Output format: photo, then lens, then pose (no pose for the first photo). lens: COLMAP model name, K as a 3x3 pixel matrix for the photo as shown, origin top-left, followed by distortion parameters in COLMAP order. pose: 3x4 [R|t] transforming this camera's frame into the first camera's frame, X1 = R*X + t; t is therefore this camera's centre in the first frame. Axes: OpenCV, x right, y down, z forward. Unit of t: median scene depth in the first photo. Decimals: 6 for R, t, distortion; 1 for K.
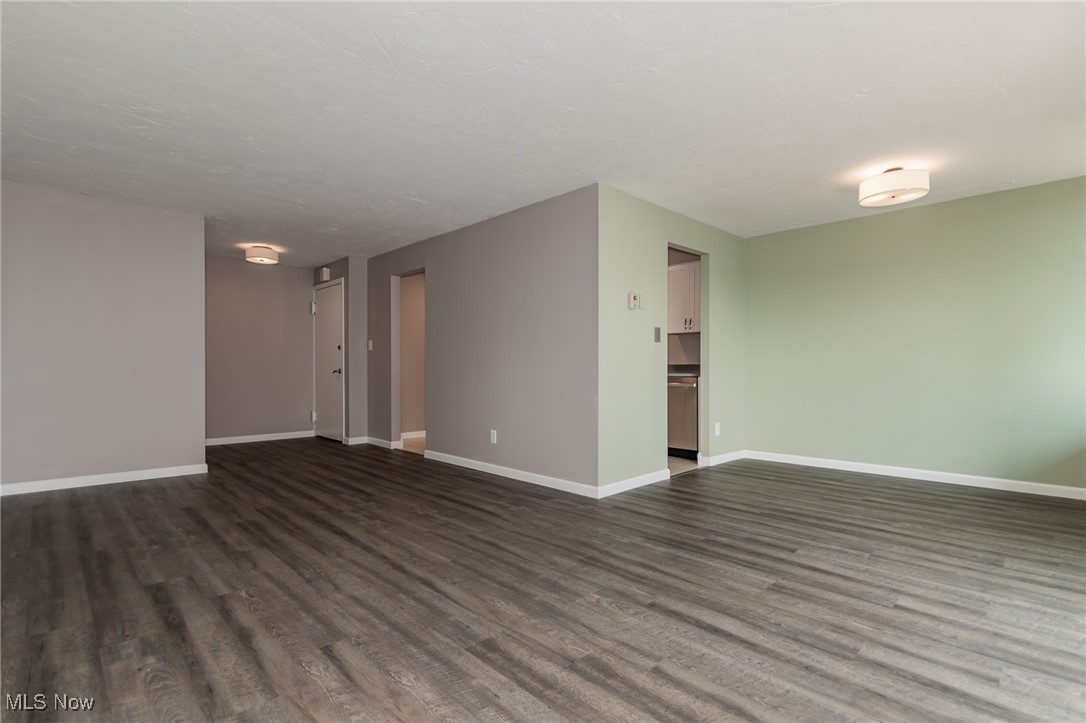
lens RADIAL K [[513.4, 0, 541.5], [0, 513.4, 369.3], [0, 0, 1]] dist [0.007531, -0.002248]
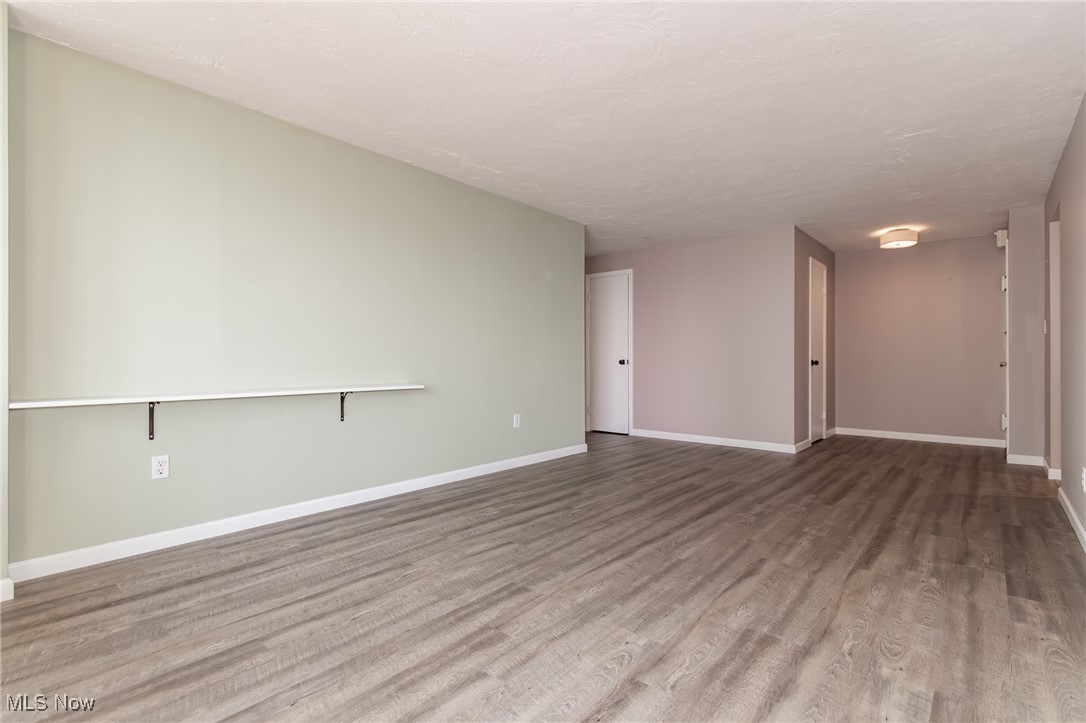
lens RADIAL K [[513.4, 0, 548.3], [0, 513.4, 361.7], [0, 0, 1]] dist [0.007531, -0.002248]
pose [[0.096069, -0.004640, -0.995364, 0.827253], [-0.001748, 0.999987, -0.004831, 0.012616], [0.995373, 0.002204, 0.096060, 0.727497]]
